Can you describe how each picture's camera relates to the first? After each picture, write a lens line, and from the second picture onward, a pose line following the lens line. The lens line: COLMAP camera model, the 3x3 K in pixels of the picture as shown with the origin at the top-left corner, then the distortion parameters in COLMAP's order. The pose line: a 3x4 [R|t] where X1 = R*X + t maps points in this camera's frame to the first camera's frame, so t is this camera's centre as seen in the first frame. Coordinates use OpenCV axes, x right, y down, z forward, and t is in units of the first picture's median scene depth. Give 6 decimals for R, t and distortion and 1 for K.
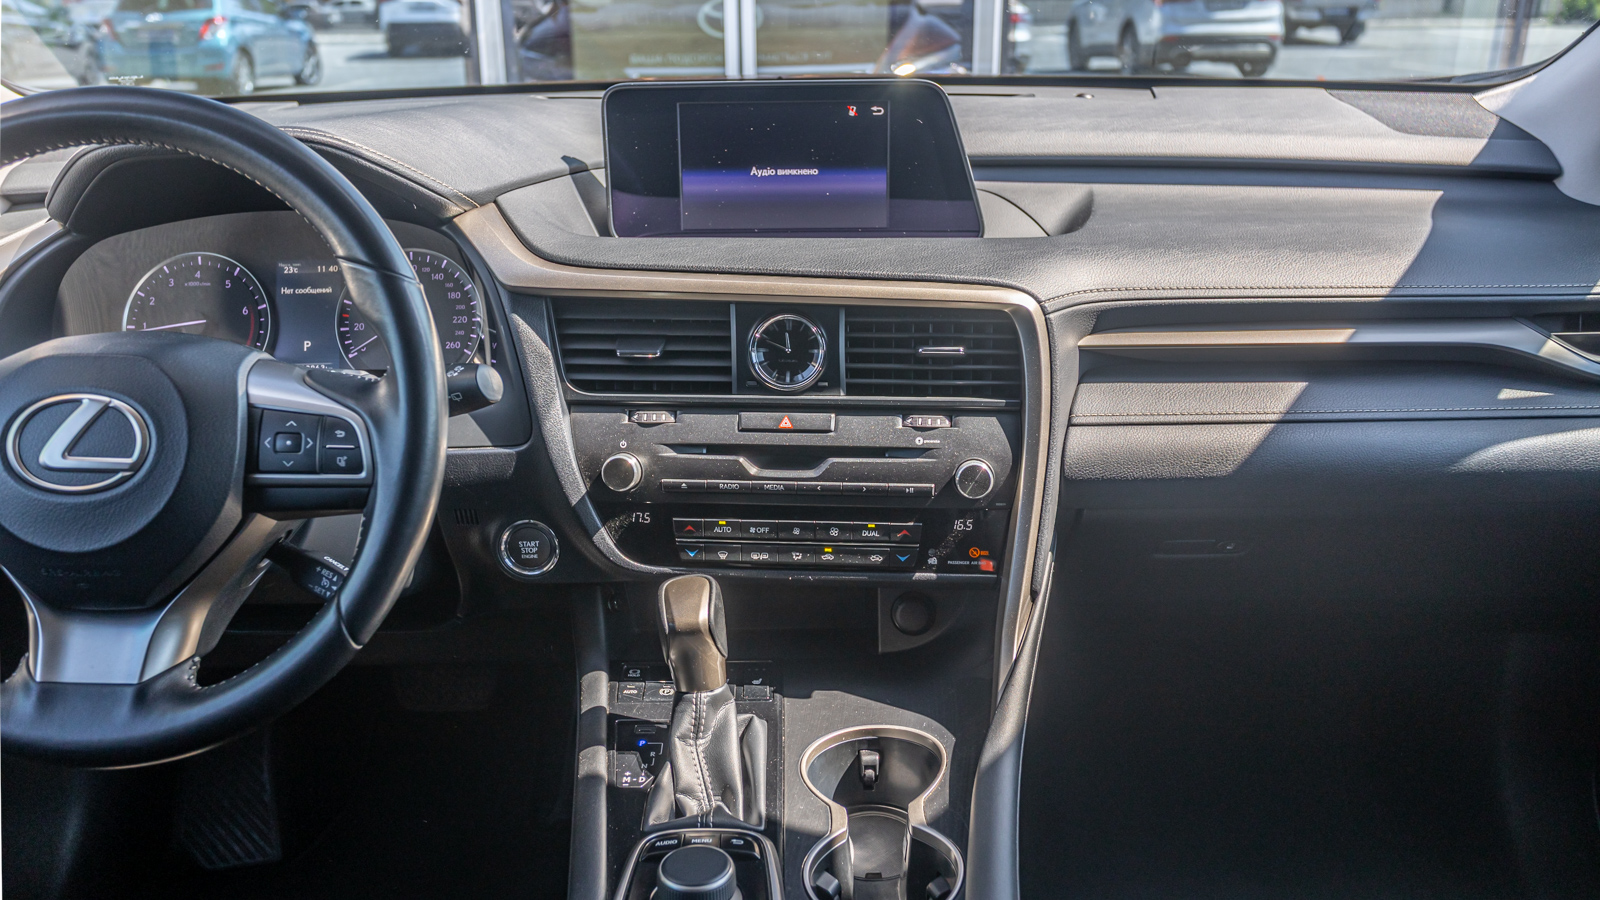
lens RADIAL K [[1343.5, 0, 786.4], [0, 1343.5, 456.7], [0, 0, 1]] dist [0.022964, -0.024629]
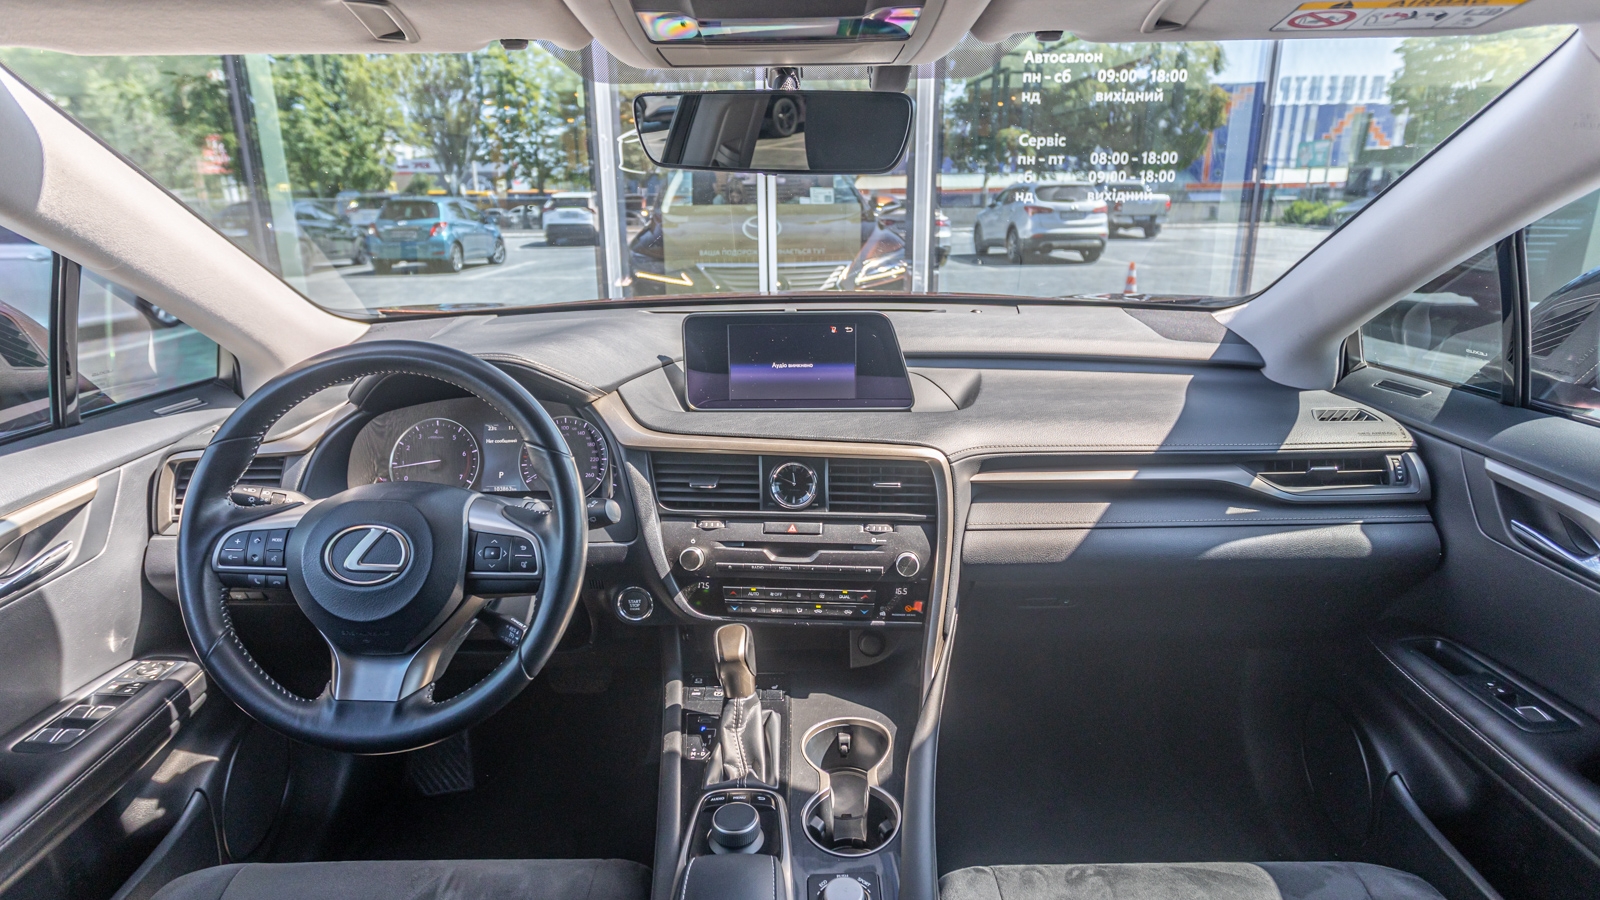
lens RADIAL K [[865.4, 0, 795.2], [0, 865.4, 428.5], [0, 0, 1]] dist [0.004907, 0.000389]
pose [[0.999996, 0.000798, -0.002541, 0.005438], [-0.000989, 0.997123, -0.075795, -0.066041], [0.002473, 0.075798, 0.997120, -0.061158]]
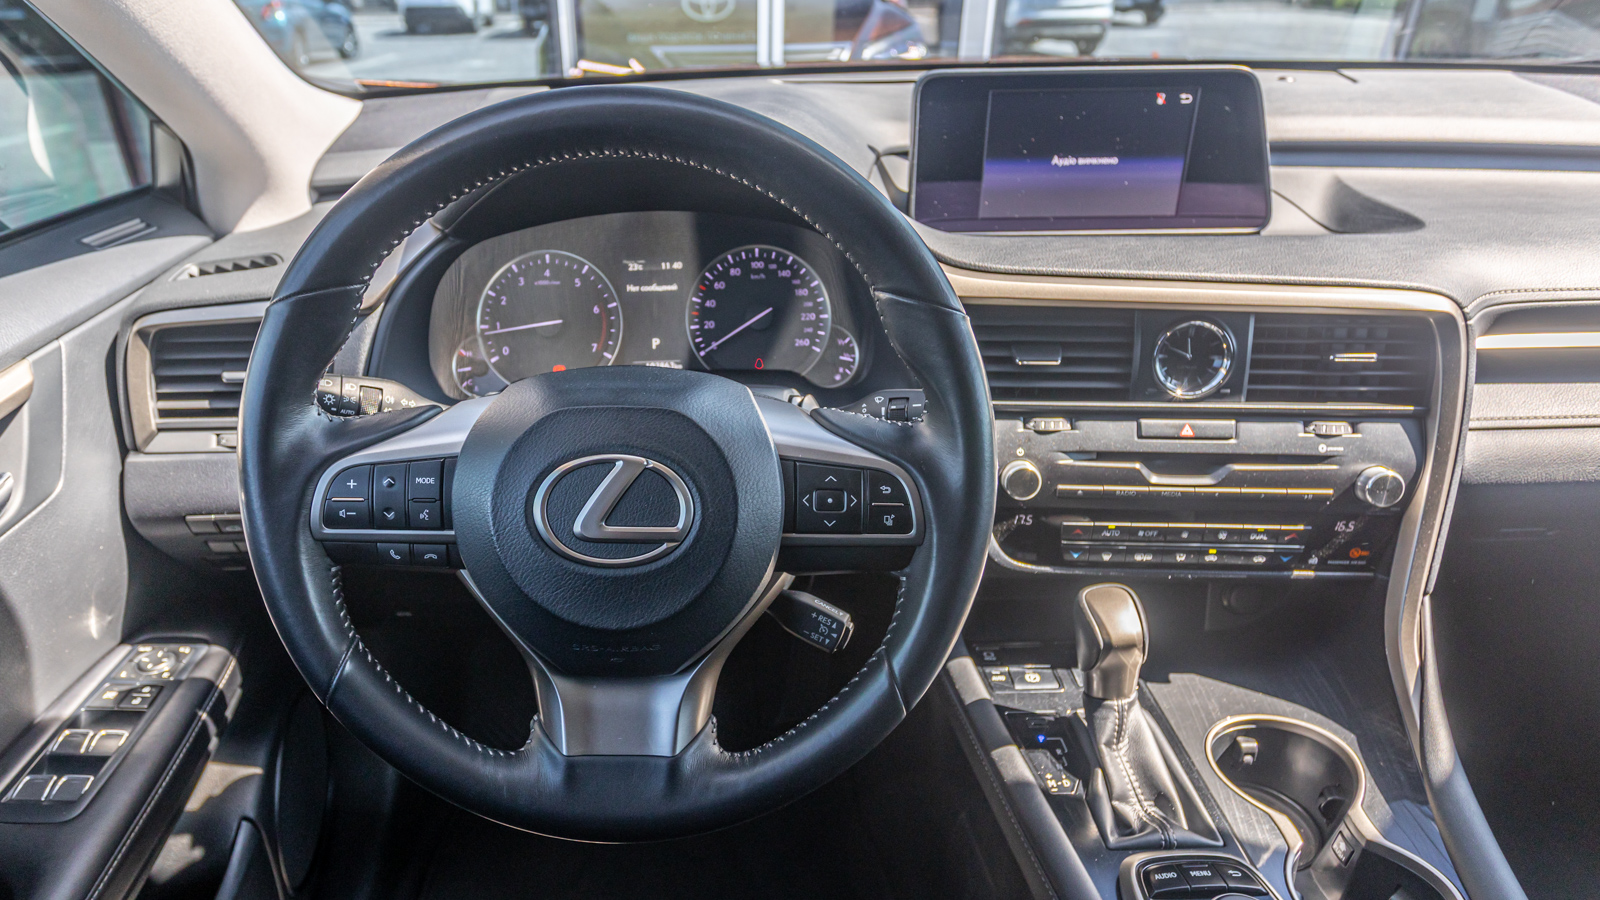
lens RADIAL K [[969.3, 0, 732.9], [0, 969.3, 501.4], [0, 0, 1]] dist [-0.001054, 0.005721]
pose [[0.999531, -0.013277, 0.027583, -0.357160], [0.008700, 0.987096, 0.159894, -0.090757], [-0.029350, -0.159579, 0.986749, 0.281100]]
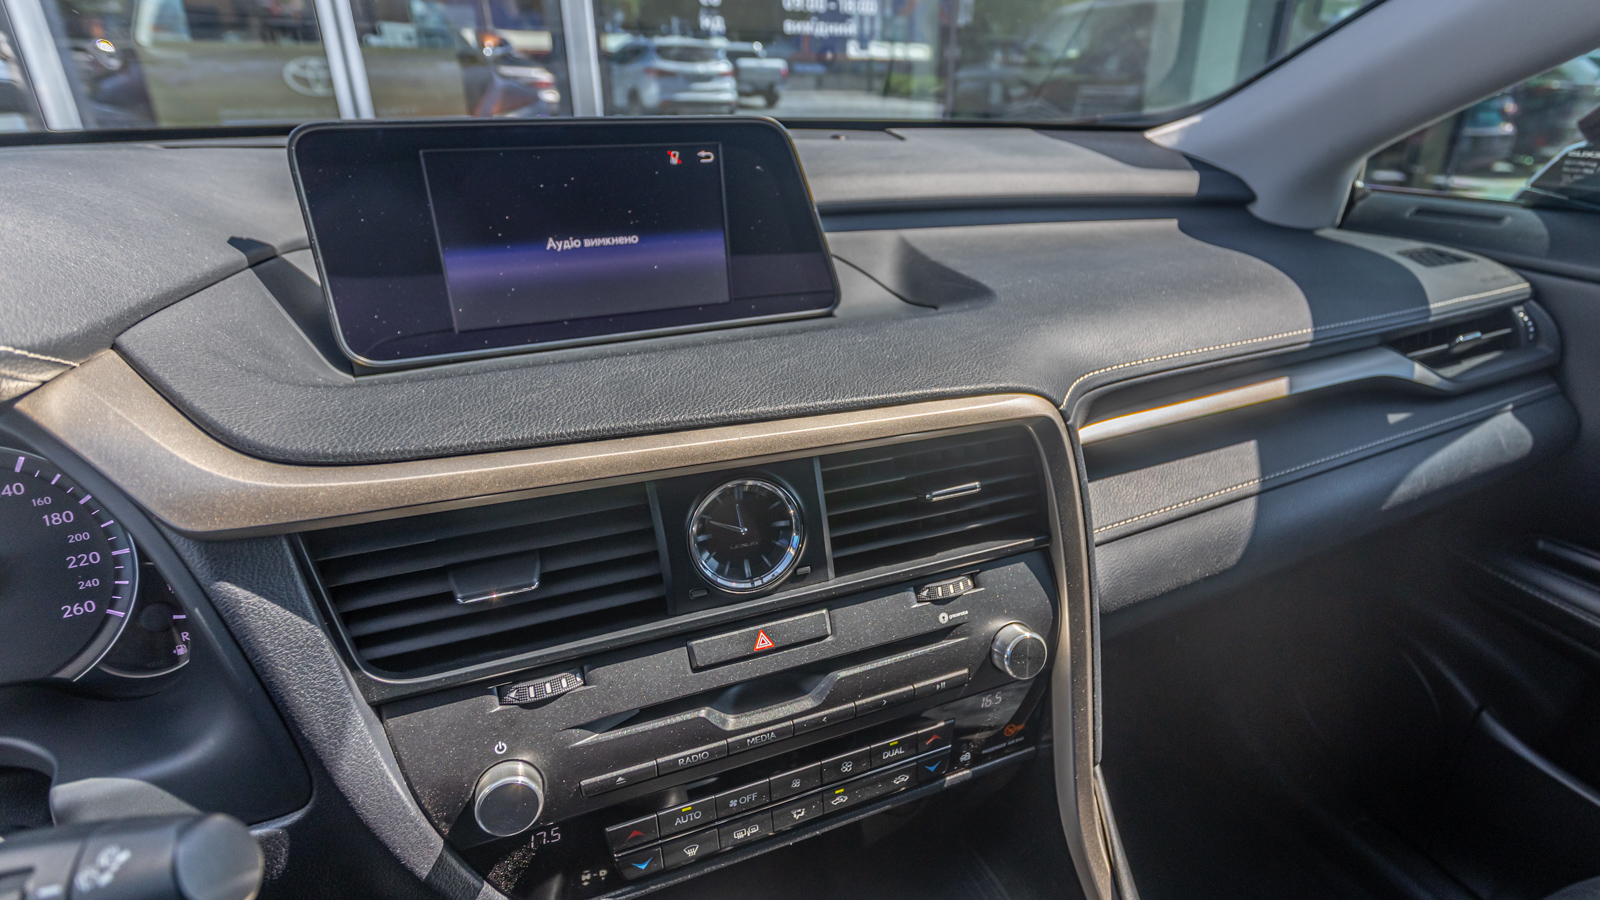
lens RADIAL K [[865.4, 0, 887.1], [0, 865.4, 453.1], [0, 0, 1]] dist [0.004907, 0.000389]
pose [[0.868422, -0.178821, 0.462456, -0.126489], [0.140111, 0.983190, 0.117071, -0.155866], [-0.475617, -0.036872, 0.878879, 0.591802]]
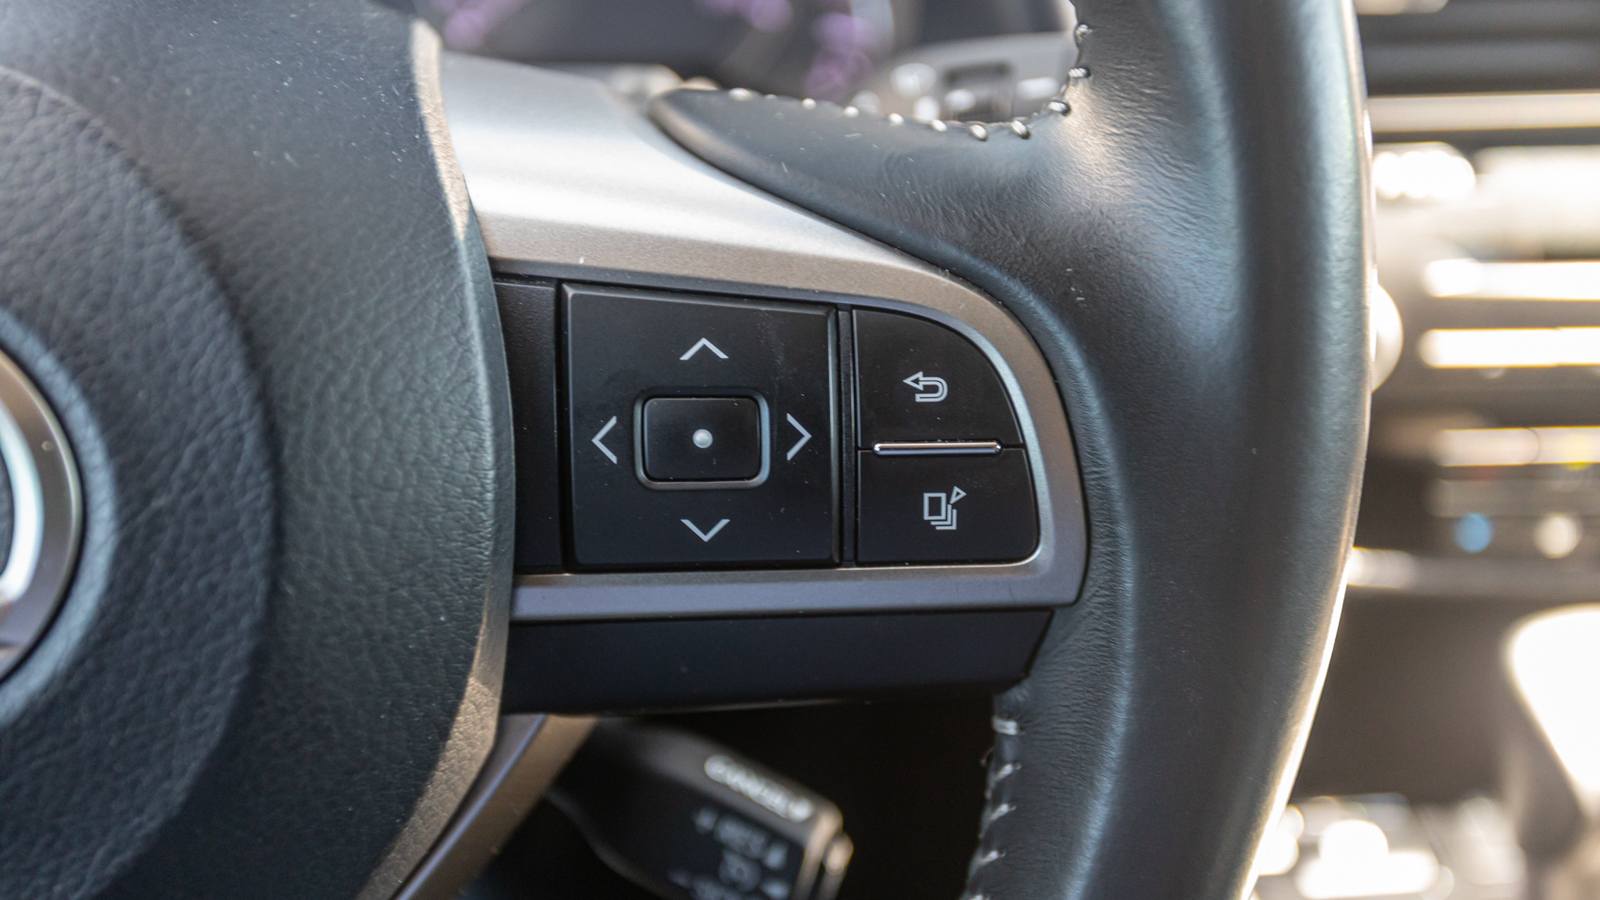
lens RADIAL K [[1628.7, 0, 800.5], [0, 1628.7, 439.6], [0, 0, 1]] dist [0.046201, 0.000000]
pose [[0.996746, -0.044203, 0.067409, -0.292919], [0.029999, 0.979586, 0.198775, -0.050196], [-0.074819, -0.196106, 0.977724, 0.578555]]
